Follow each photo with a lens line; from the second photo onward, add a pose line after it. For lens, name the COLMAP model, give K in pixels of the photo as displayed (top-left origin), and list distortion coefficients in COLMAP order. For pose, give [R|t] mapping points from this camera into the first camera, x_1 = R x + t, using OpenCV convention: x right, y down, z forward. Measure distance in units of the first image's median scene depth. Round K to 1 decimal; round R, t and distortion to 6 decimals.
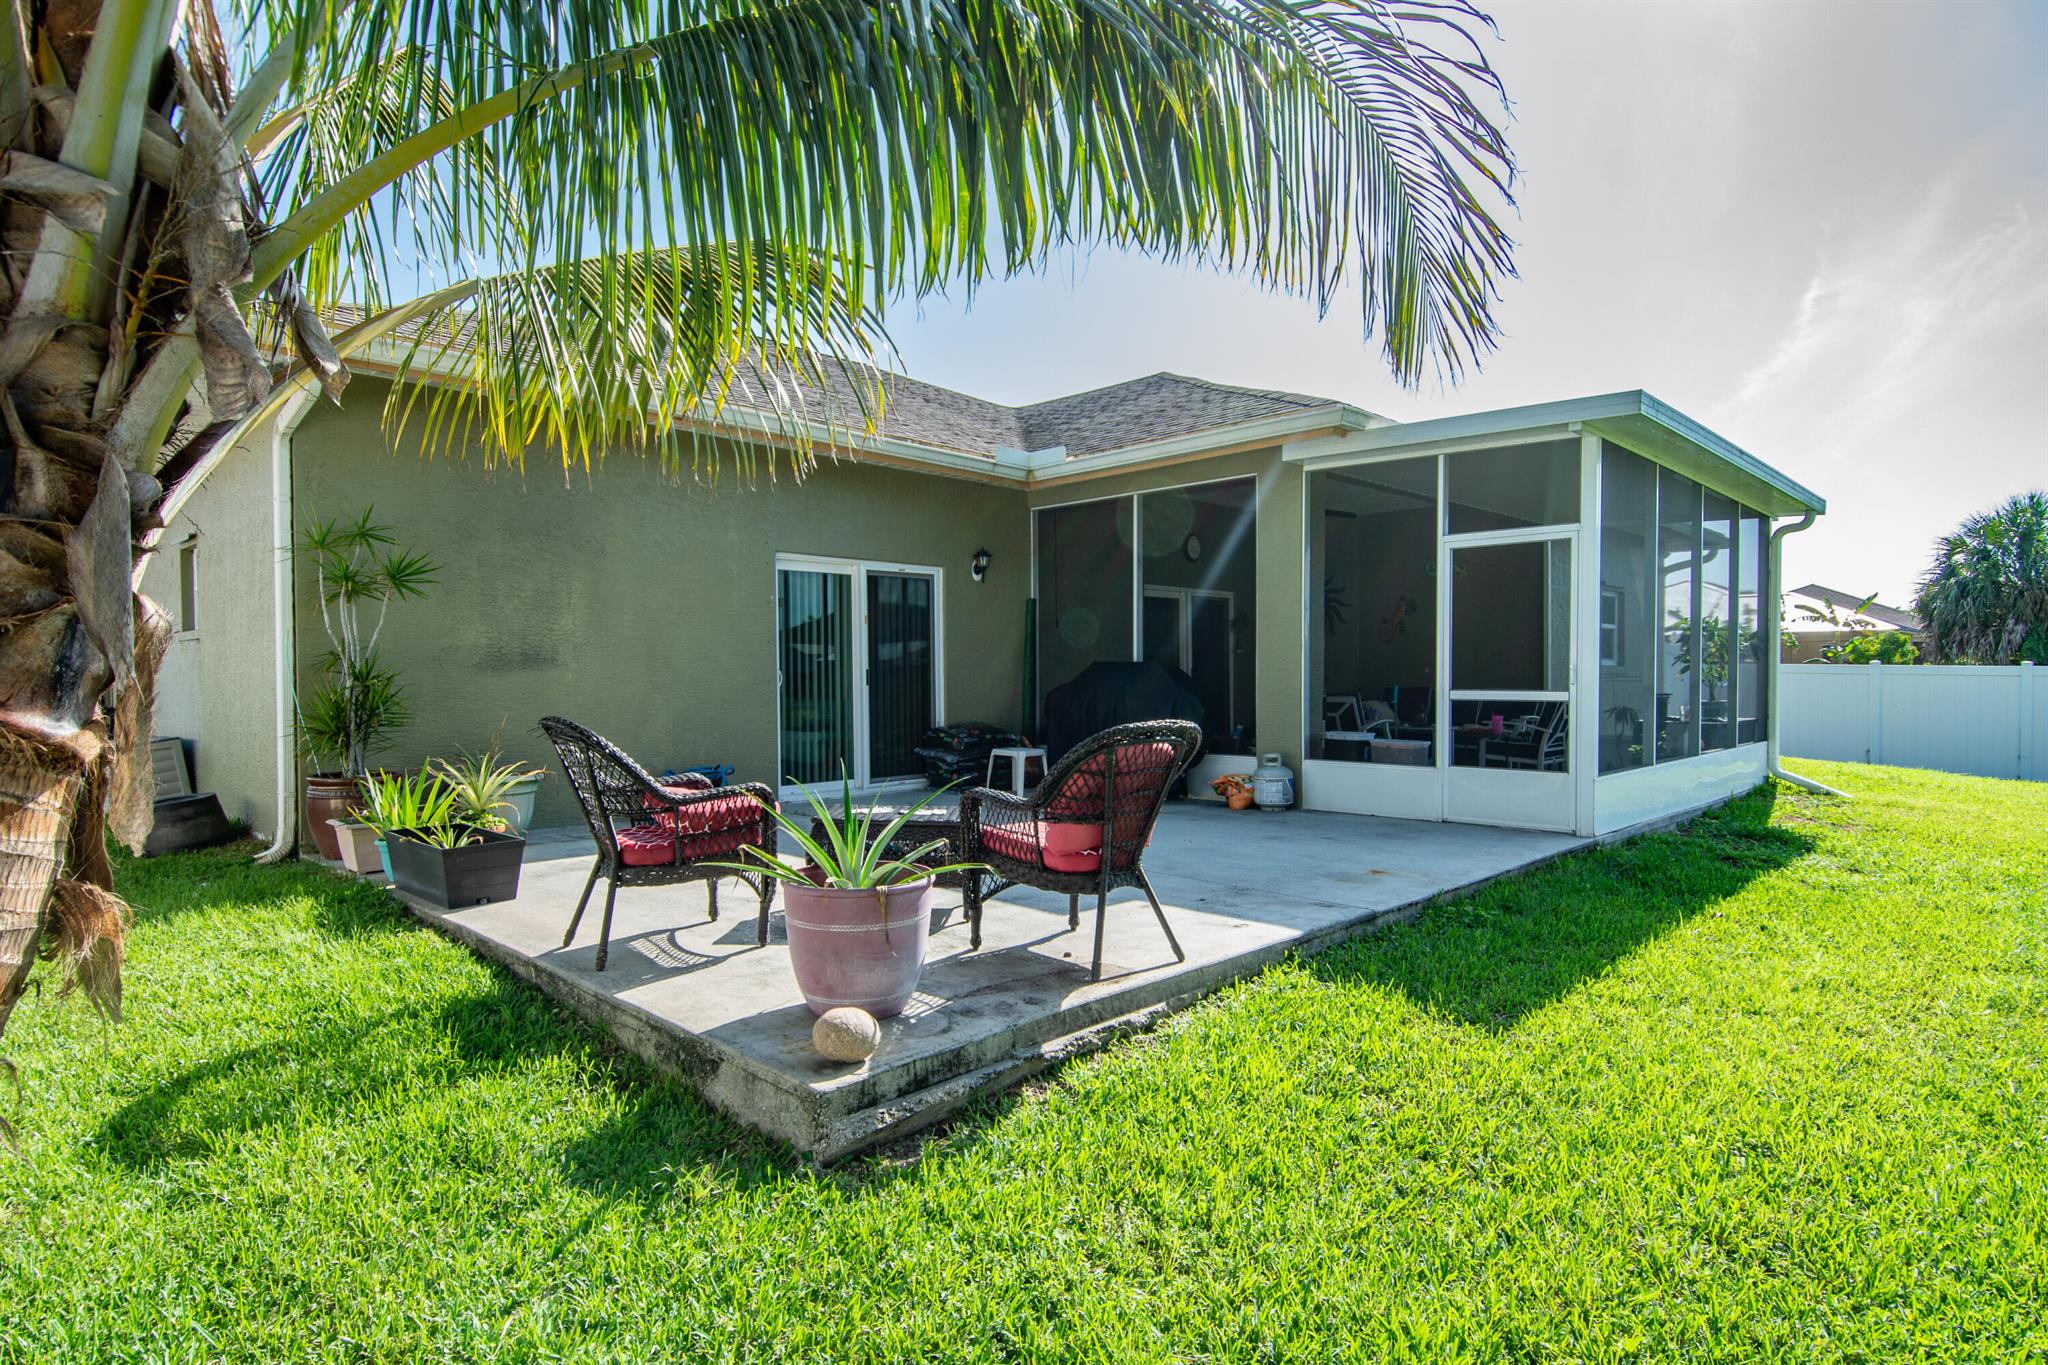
lens RADIAL K [[1155.0, 0, 1013.7], [0, 1155.0, 680.4], [0, 0, 1]] dist [0.004456, -0.002334]
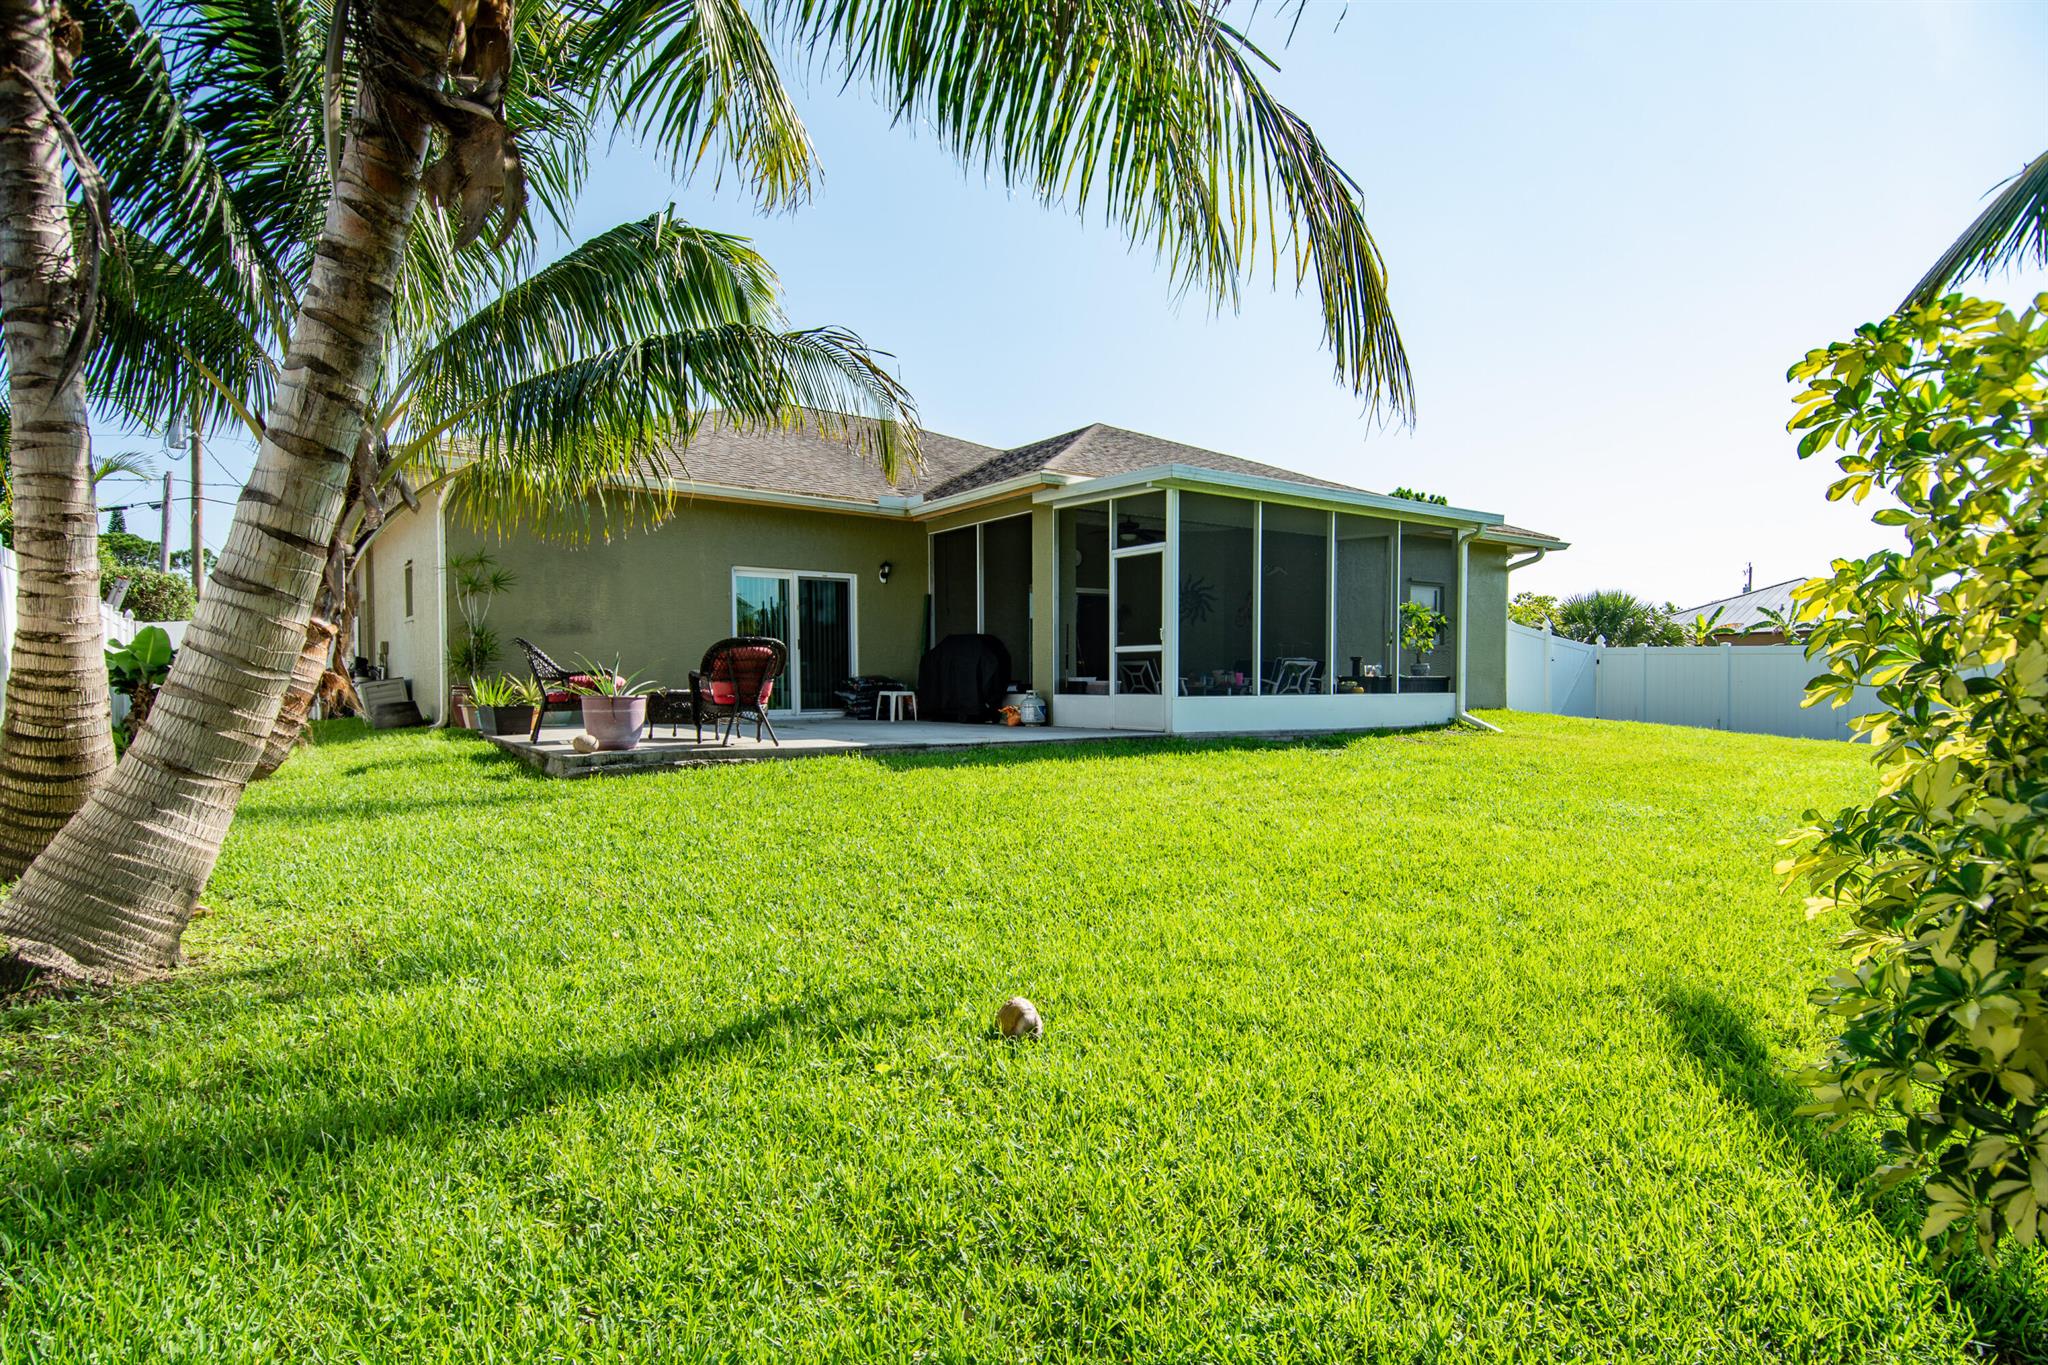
lens RADIAL K [[1155.0, 0, 1032.2], [0, 1155.0, 689.5], [0, 0, 1]] dist [0.004456, -0.002334]
pose [[0.986403, 0.002780, -0.164319, 0.481249], [-0.002851, 0.999996, -0.000196, 0.063038], [0.164317, 0.000662, 0.986407, -0.542064]]
